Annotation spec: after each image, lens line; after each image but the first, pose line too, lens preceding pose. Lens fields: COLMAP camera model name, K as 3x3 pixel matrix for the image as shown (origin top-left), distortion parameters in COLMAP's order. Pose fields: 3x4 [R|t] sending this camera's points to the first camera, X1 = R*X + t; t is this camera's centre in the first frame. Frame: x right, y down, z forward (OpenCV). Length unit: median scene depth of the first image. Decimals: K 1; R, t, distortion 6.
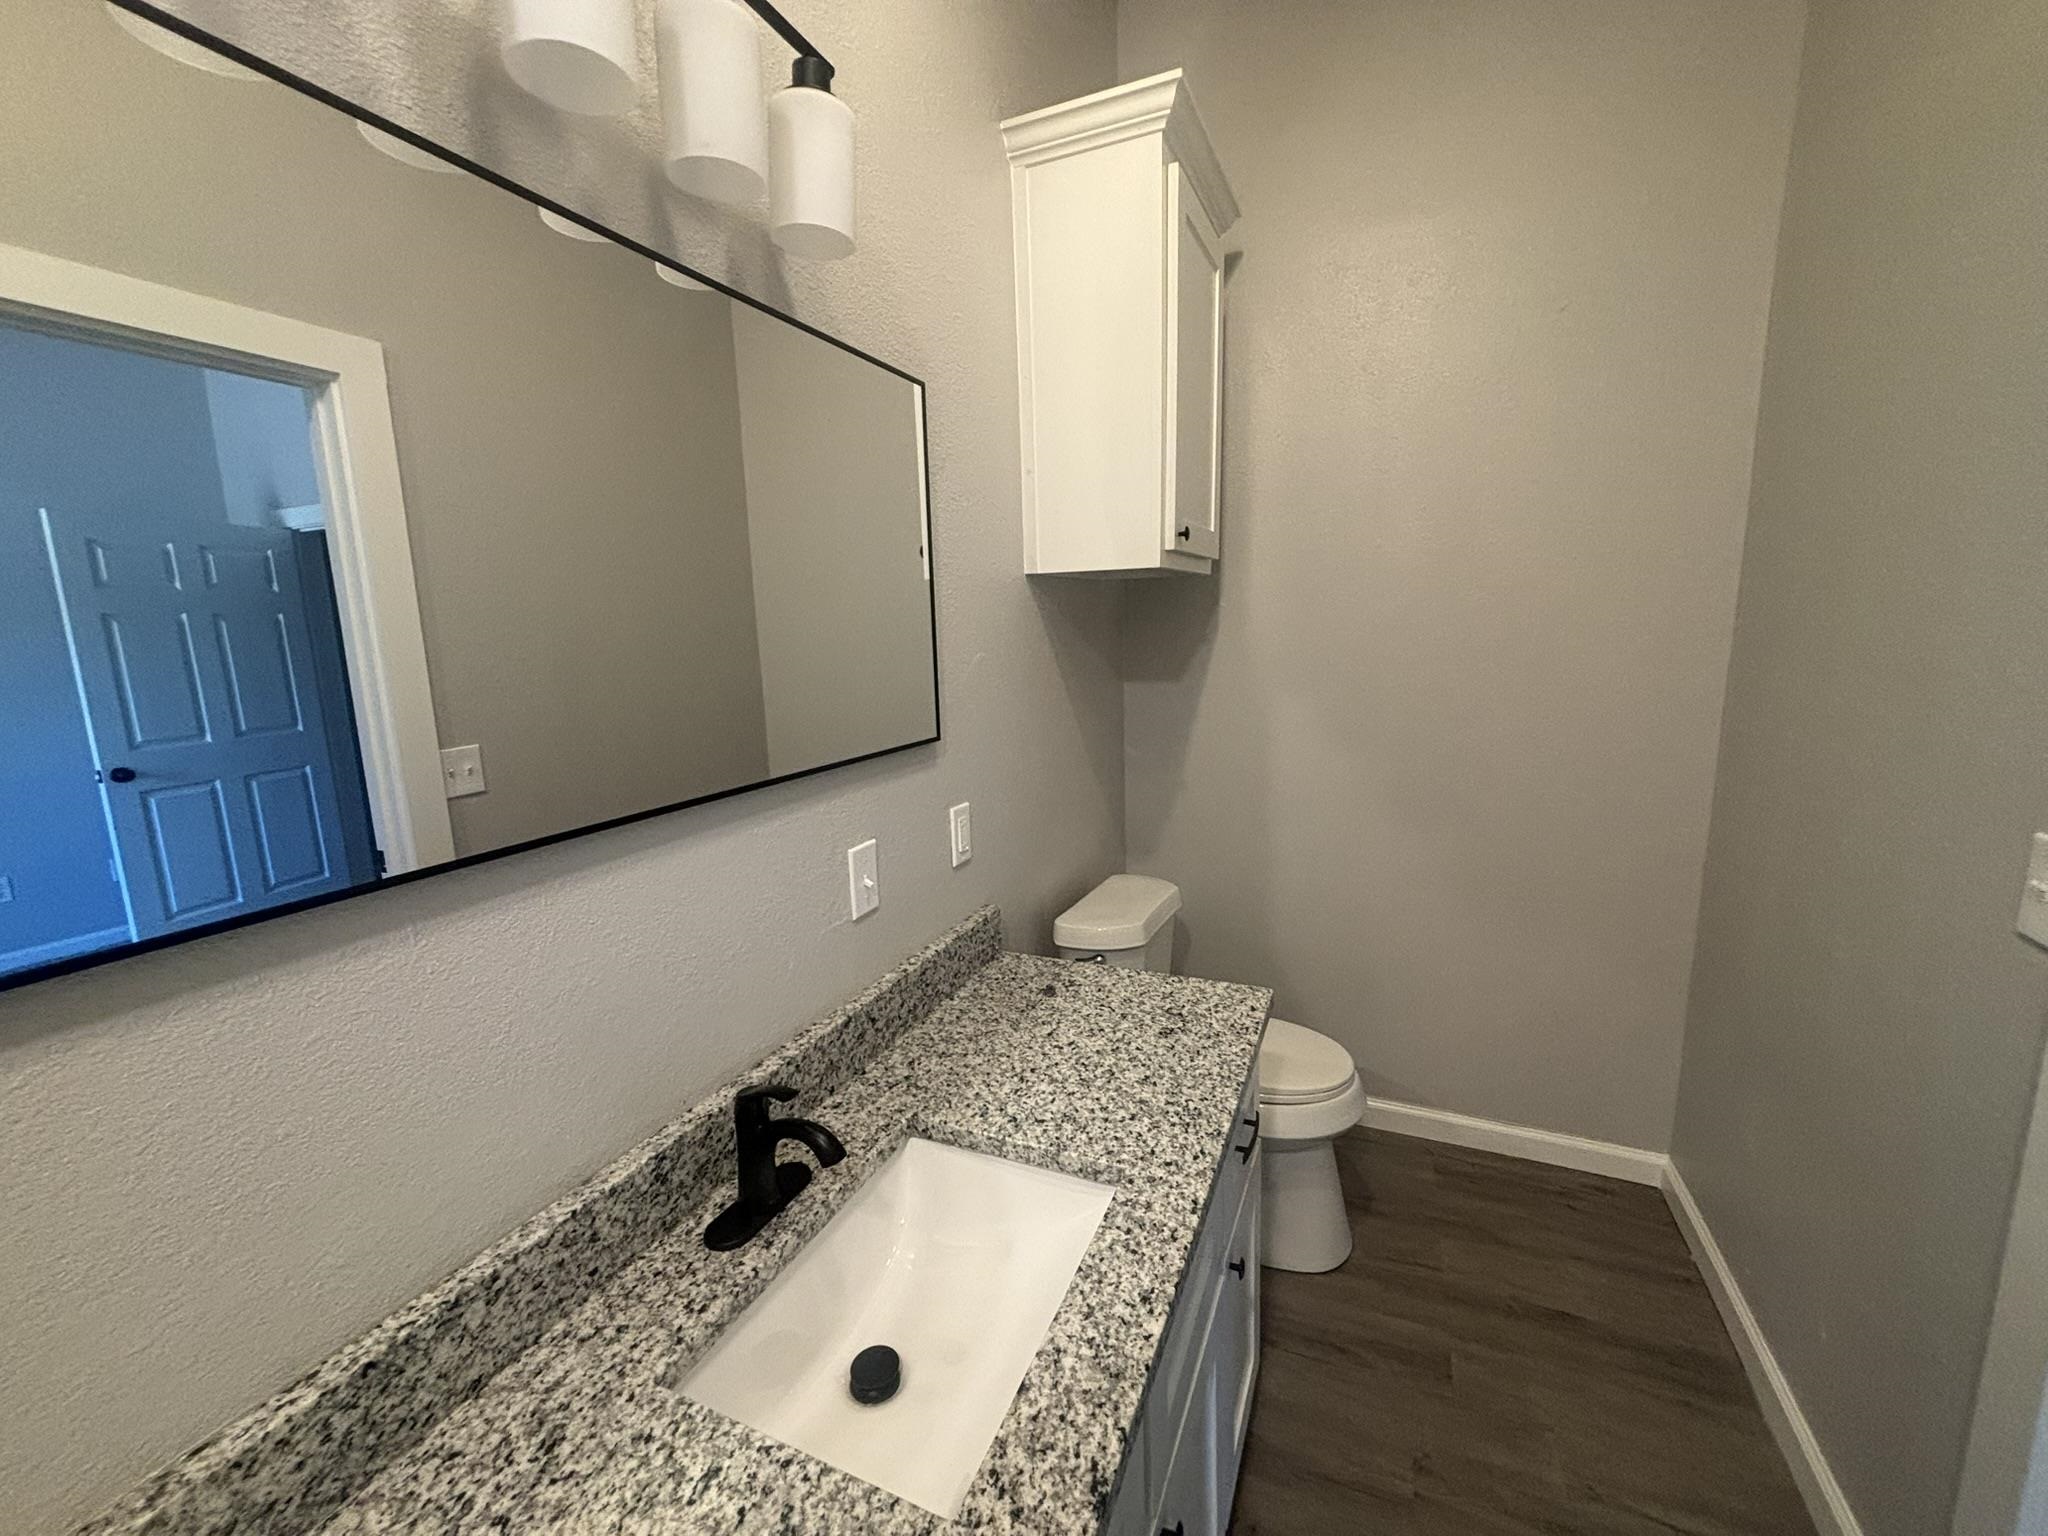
lens RADIAL K [[834.1, 0, 1024.0], [0, 834.1, 768.0], [0, 0, 1]] dist [0.001337, 0.000741]
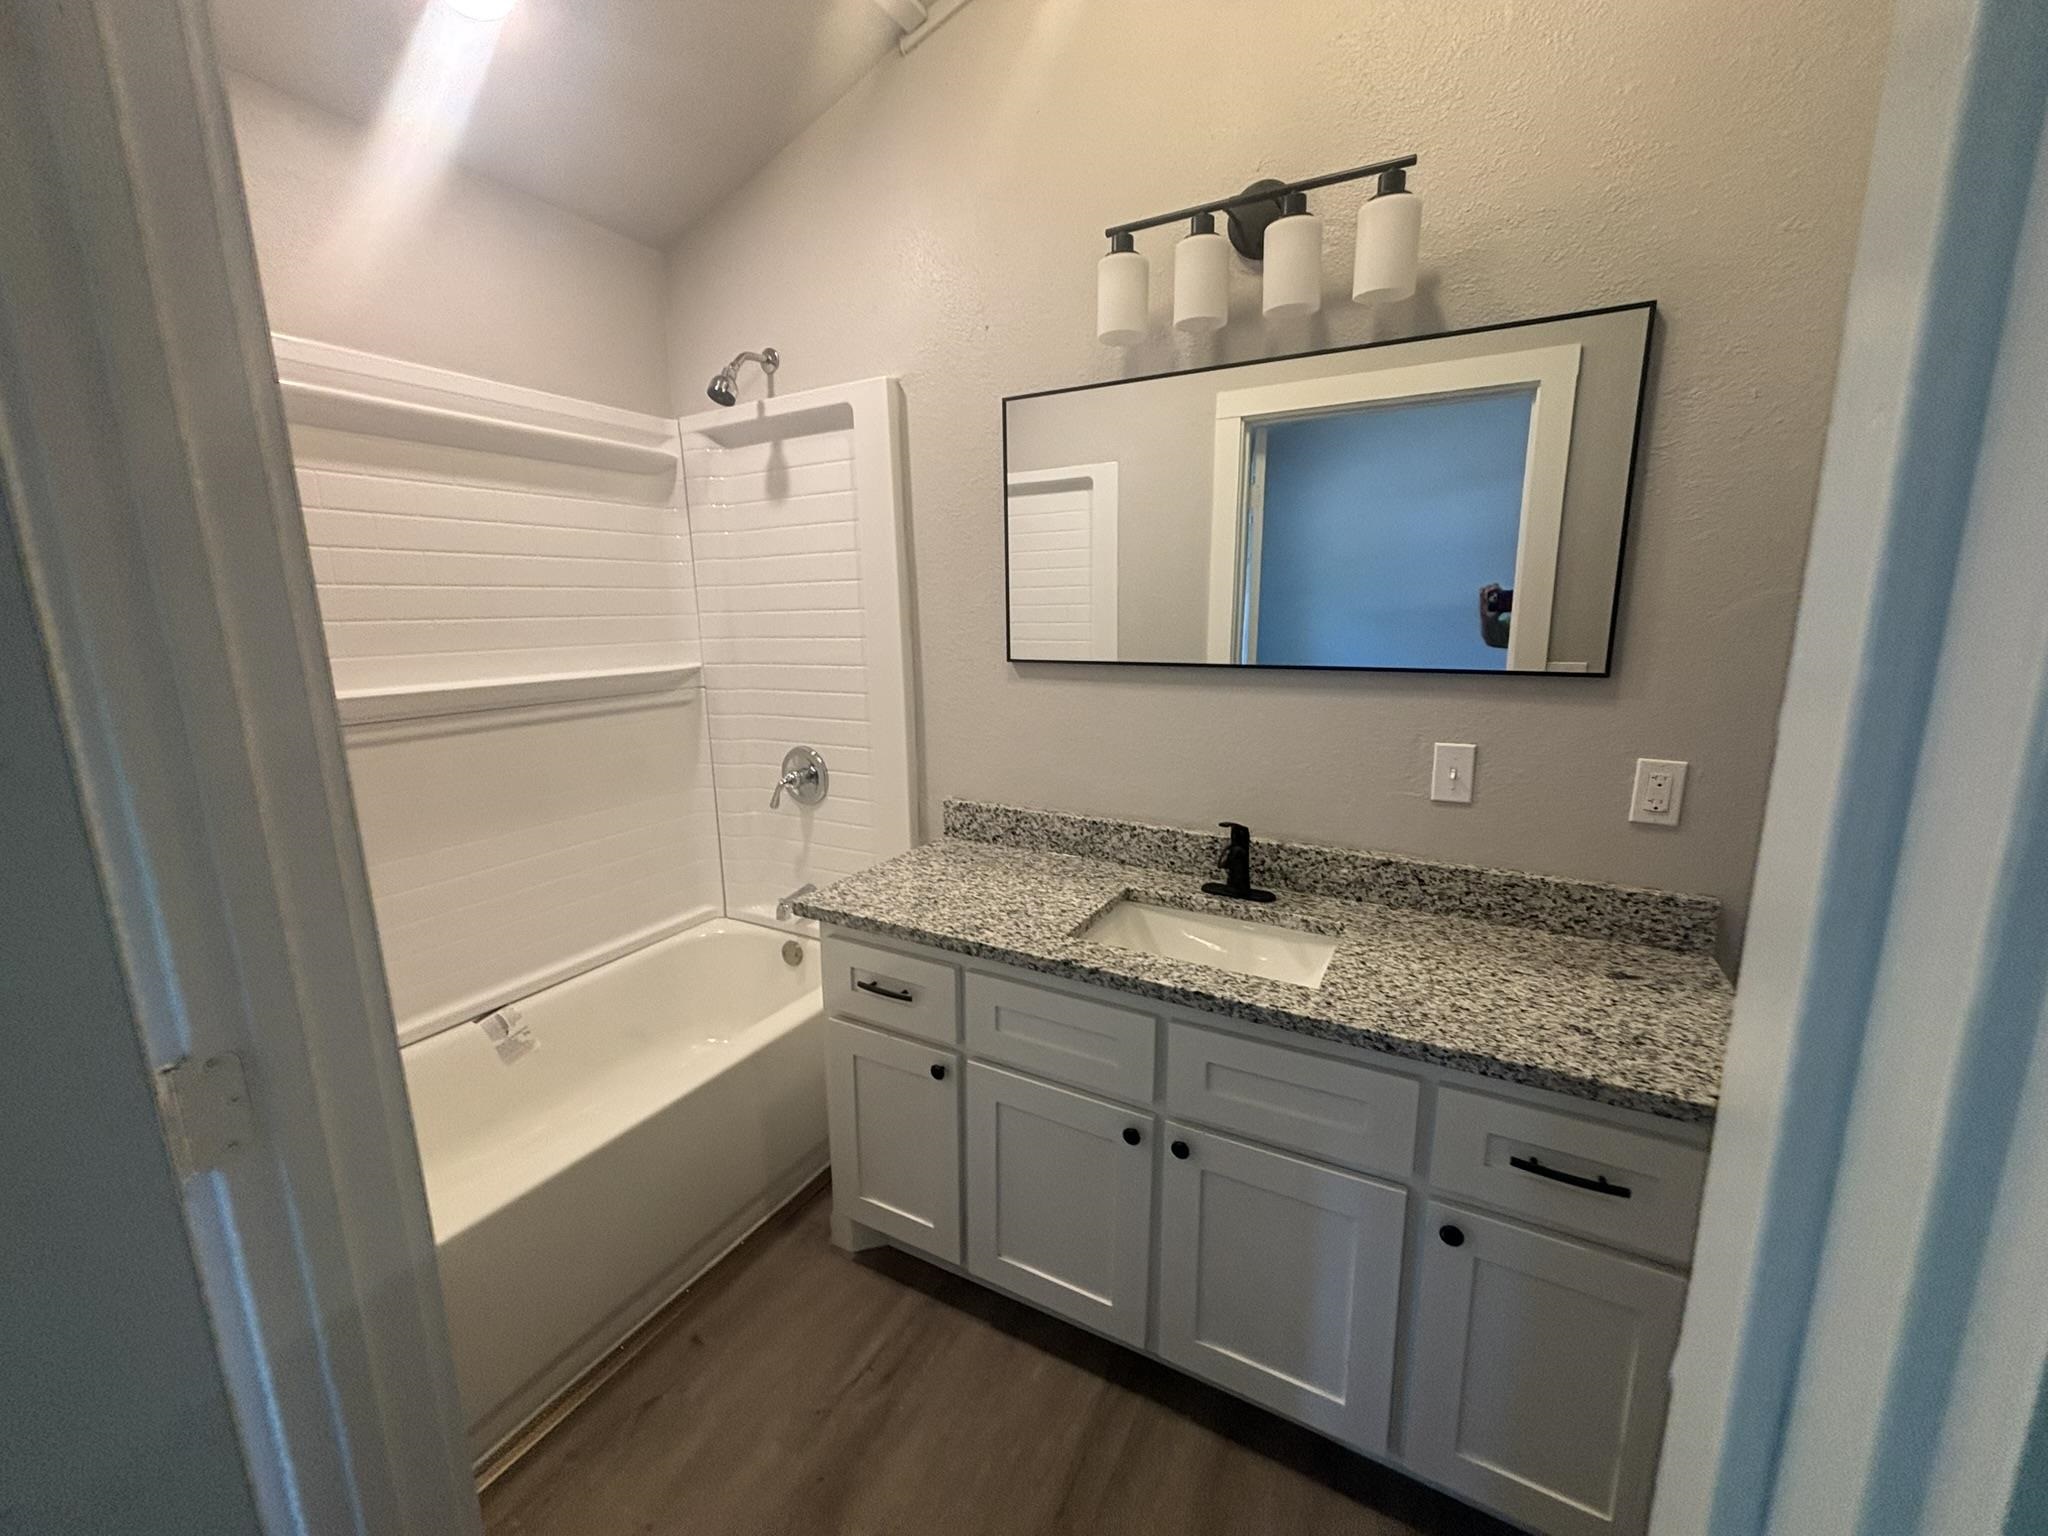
lens RADIAL K [[834.1, 0, 1024.0], [0, 834.1, 768.0], [0, 0, 1]] dist [0.001337, 0.000741]
pose [[-0.078424, 0.227798, -0.970545, 1.042960], [-0.159716, 0.958097, 0.237782, -0.065156], [0.984043, 0.173659, -0.038755, 0.424696]]
